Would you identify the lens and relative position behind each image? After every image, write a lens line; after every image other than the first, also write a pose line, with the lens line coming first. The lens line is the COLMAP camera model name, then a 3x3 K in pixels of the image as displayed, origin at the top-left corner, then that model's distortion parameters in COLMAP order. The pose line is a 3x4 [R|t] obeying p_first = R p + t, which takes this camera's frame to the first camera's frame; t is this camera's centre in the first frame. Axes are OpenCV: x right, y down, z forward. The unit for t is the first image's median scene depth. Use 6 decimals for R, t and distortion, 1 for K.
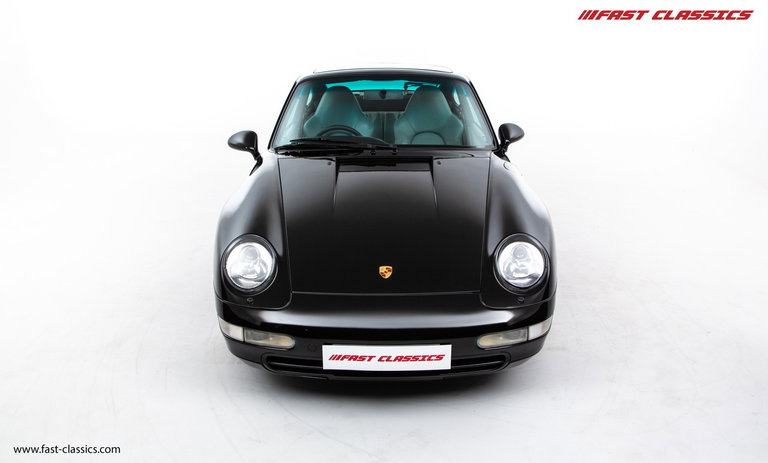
lens RADIAL K [[719.5, 0, 384.0], [0, 719.5, 231.5], [0, 0, 1]] dist [-0.003895, -0.001328]
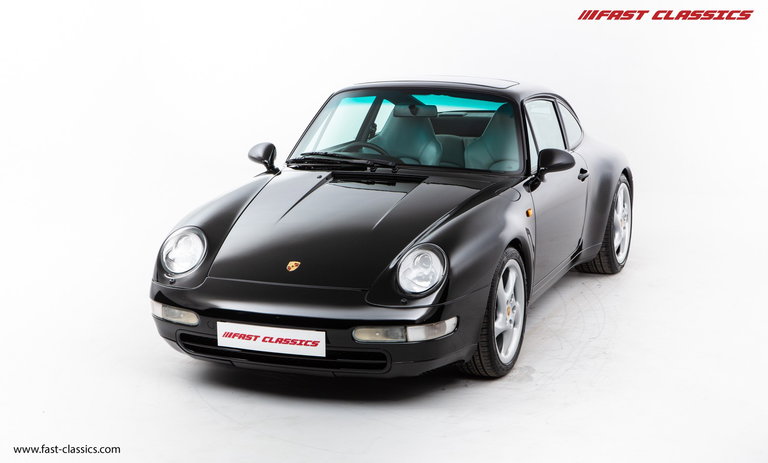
lens RADIAL K [[1522.9, 0, 384.0], [0, 1522.9, 231.5], [0, 0, 1]] dist [0.227737, 0.018194]
pose [[0.926675, 0.066918, -0.369859, 0.921998], [-0.114702, 0.987432, -0.108729, 0.226742], [0.357935, 0.143180, 0.922704, -0.991683]]
